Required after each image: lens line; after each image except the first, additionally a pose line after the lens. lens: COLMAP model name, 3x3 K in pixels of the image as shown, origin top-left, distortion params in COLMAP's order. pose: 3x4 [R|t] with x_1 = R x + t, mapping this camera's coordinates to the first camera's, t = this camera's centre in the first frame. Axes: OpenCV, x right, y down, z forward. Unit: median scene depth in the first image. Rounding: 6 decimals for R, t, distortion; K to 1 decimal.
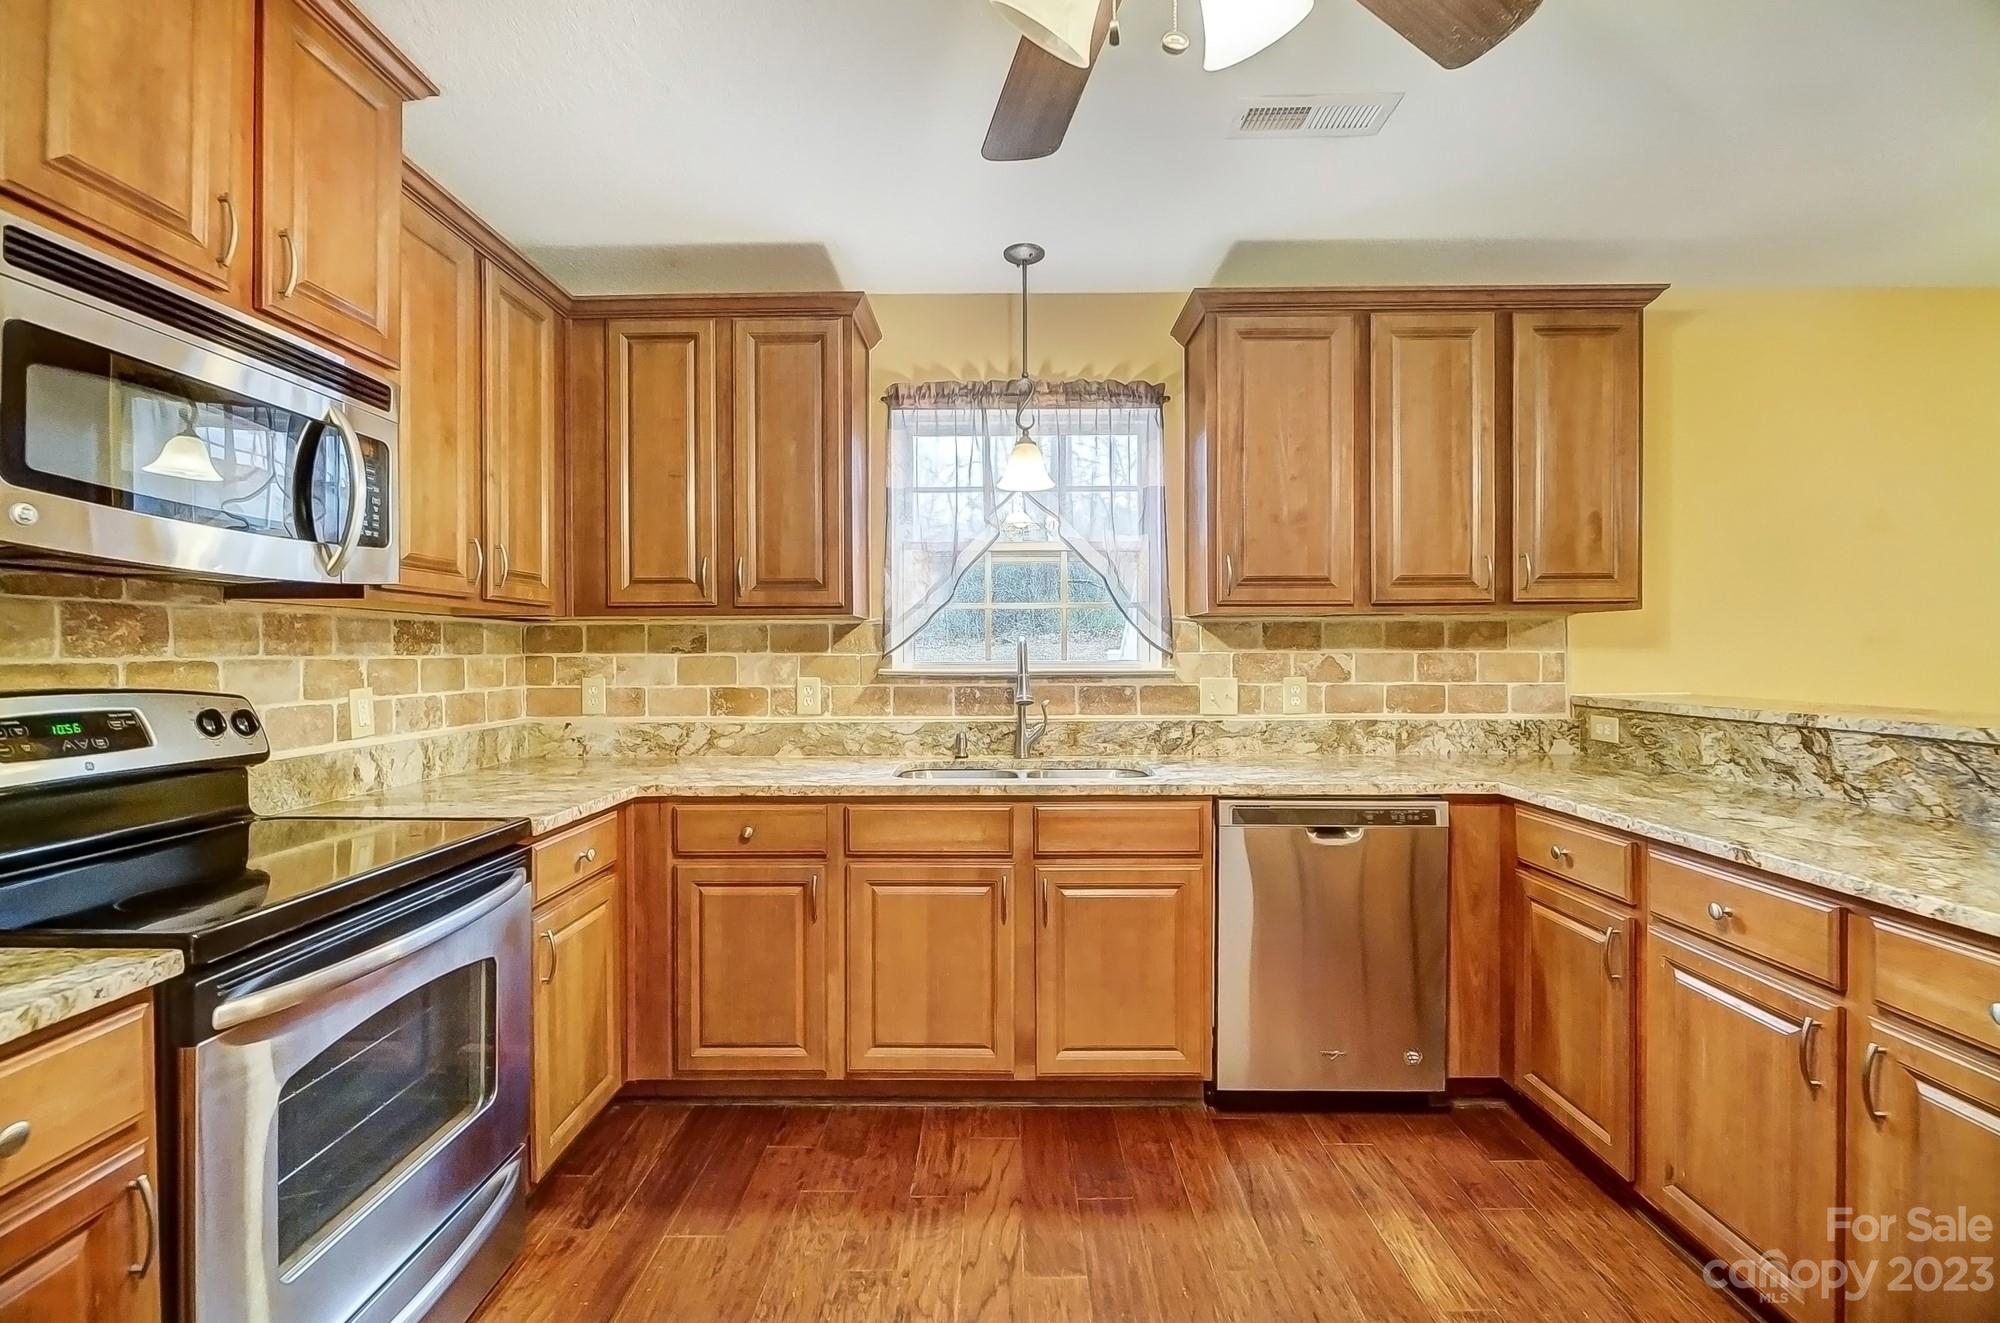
lens RADIAL K [[873.2, 0, 1000.0], [0, 873.2, 661.5], [0, 0, 1]] dist [0.000790, -0.000108]
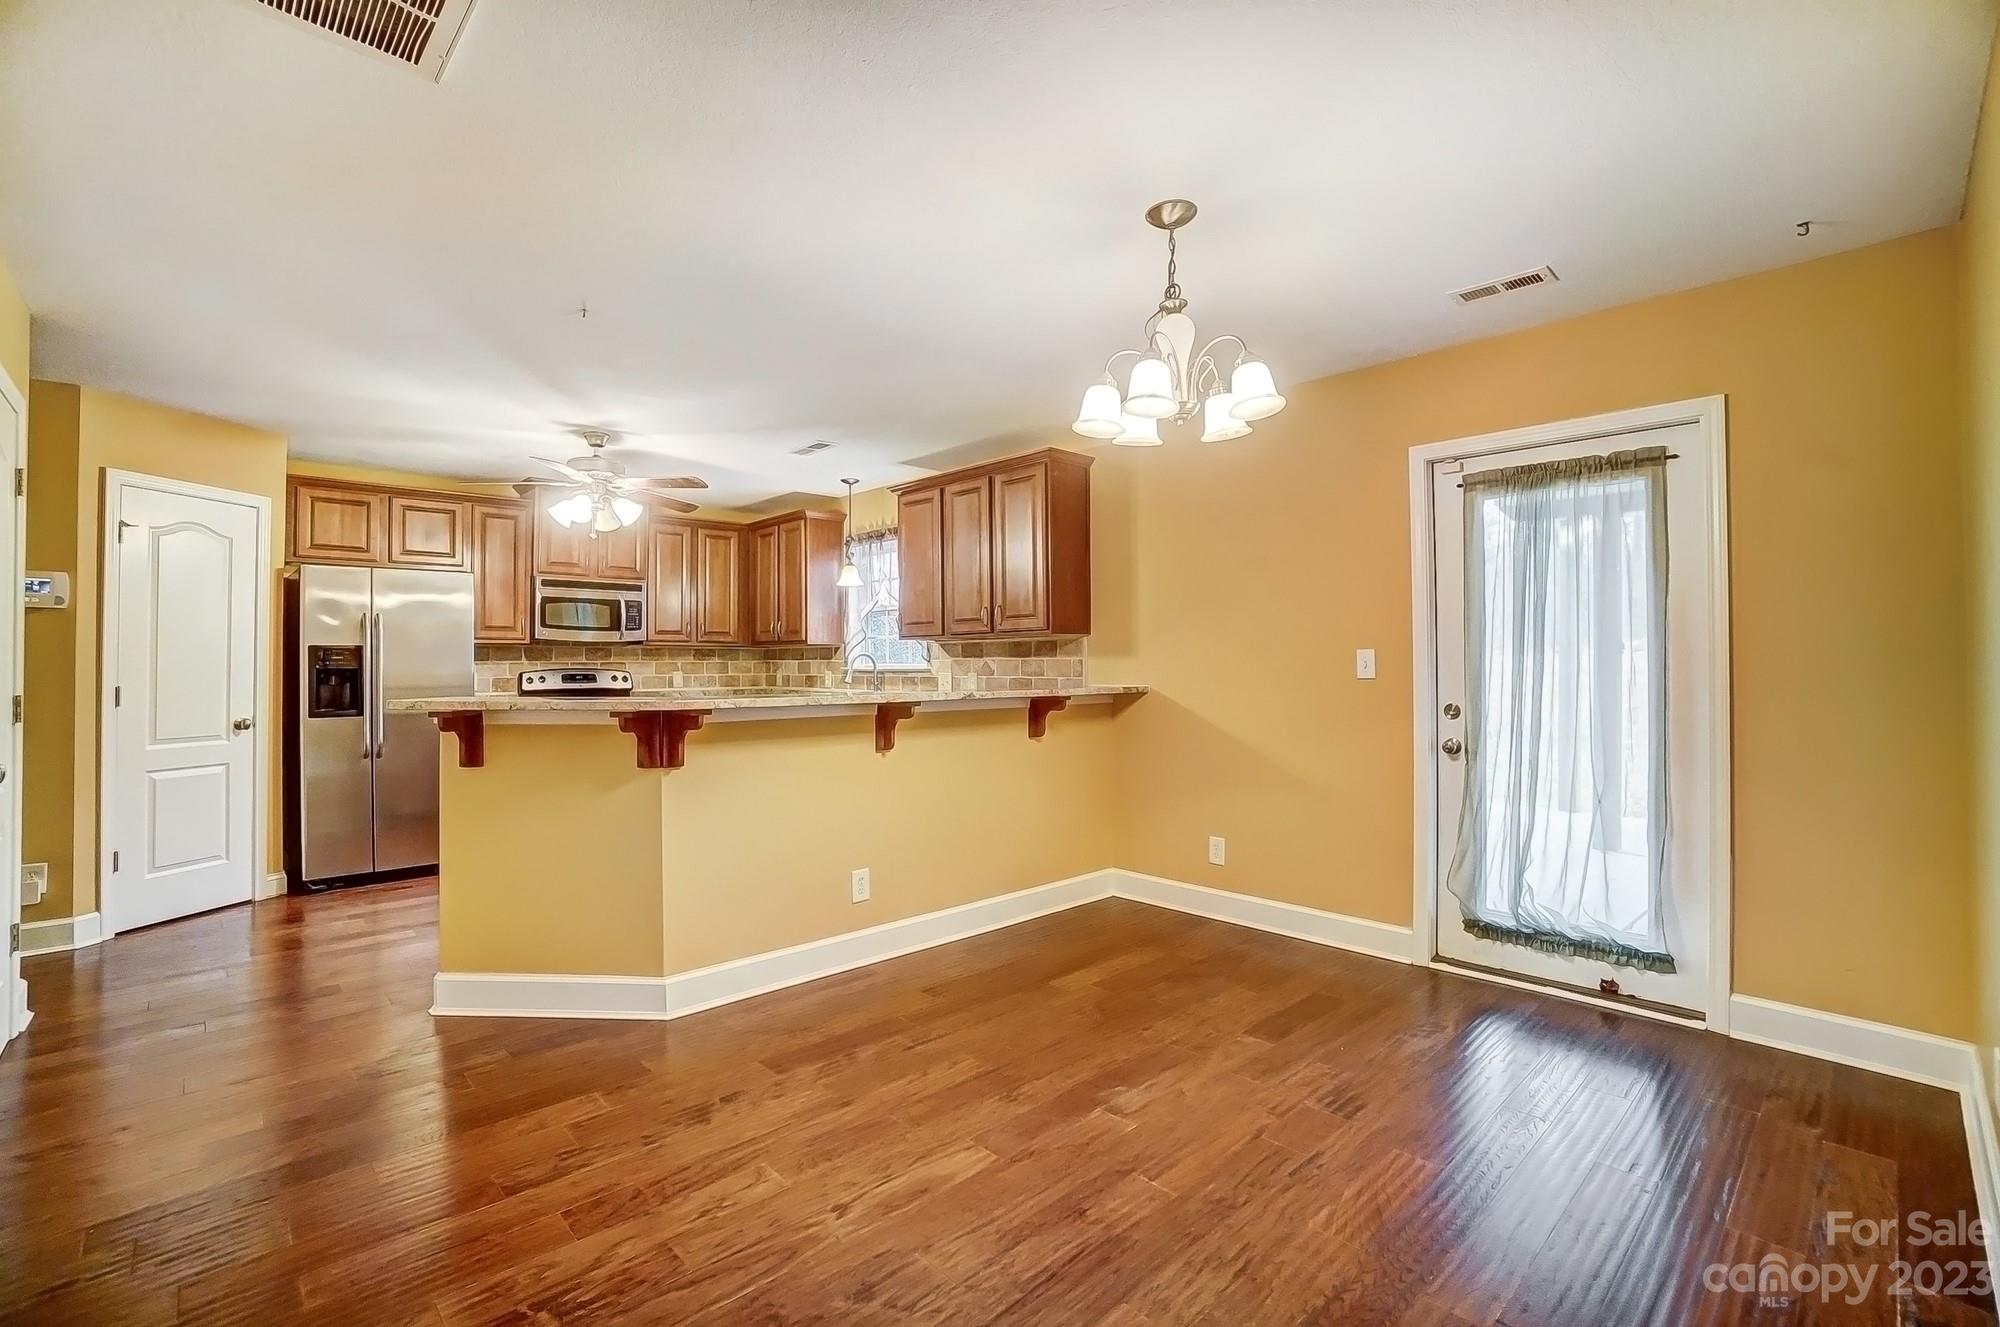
lens RADIAL K [[886.1, 0, 991.9], [0, 886.1, 654.5], [0, 0, 1]] dist [-0.067354, 0.023248]
pose [[0.690945, -0.006264, -0.722881, 2.007098], [-0.007736, 0.999841, -0.016058, 0.010395], [0.722866, 0.016687, 0.690786, -0.298178]]
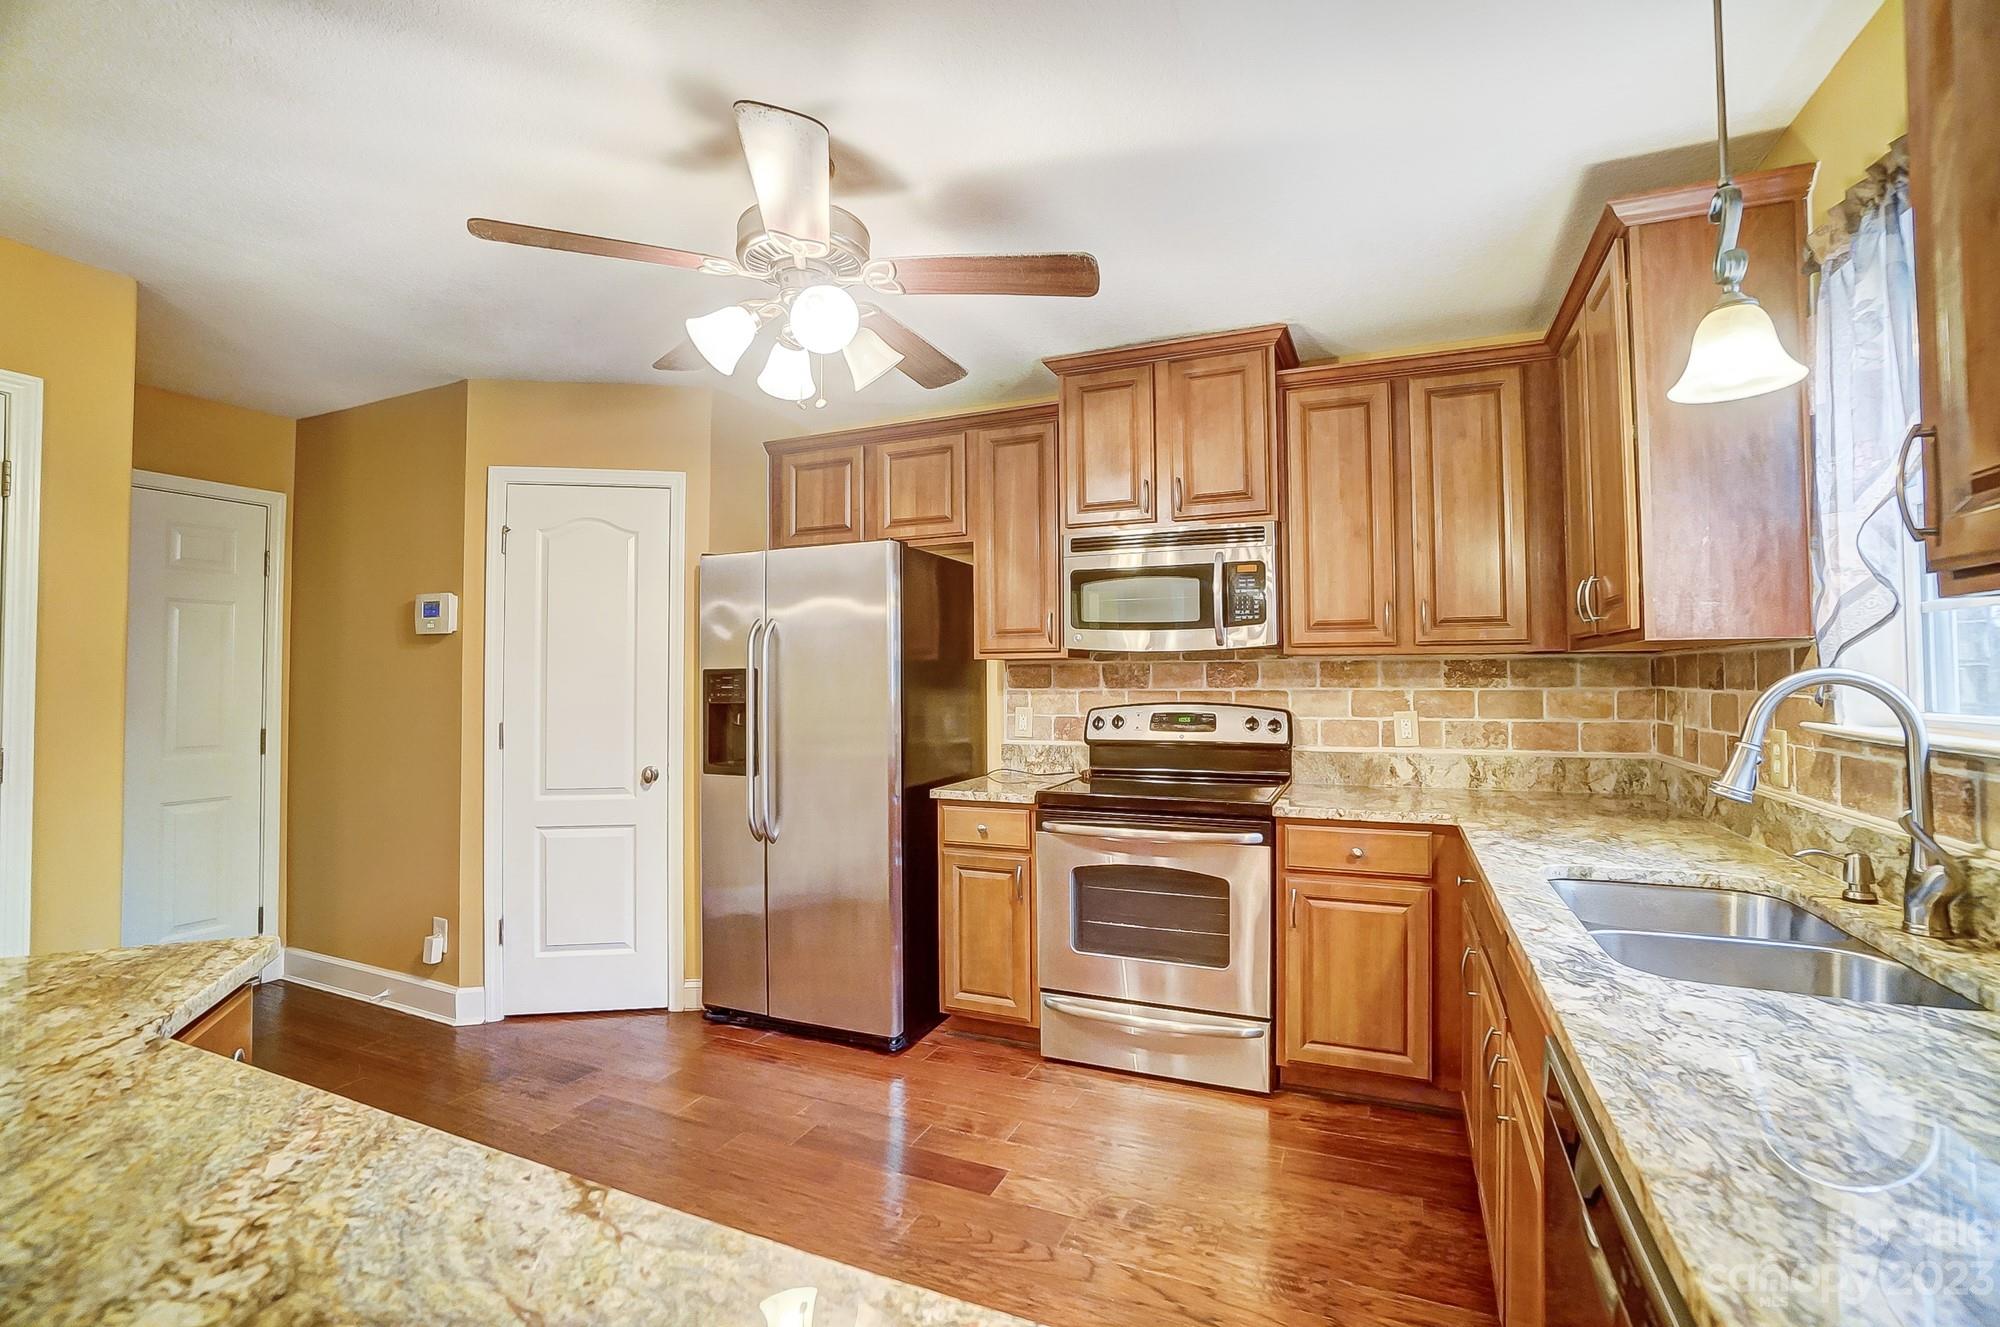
lens RADIAL K [[886.1, 0, 991.9], [0, 886.1, 654.5], [0, 0, 1]] dist [-0.067354, 0.023248]
pose [[-0.388645, -0.016796, -0.921234, 0.719435], [-0.004224, 0.999856, -0.016447, -0.030253], [0.921378, -0.002501, -0.388660, 0.827276]]
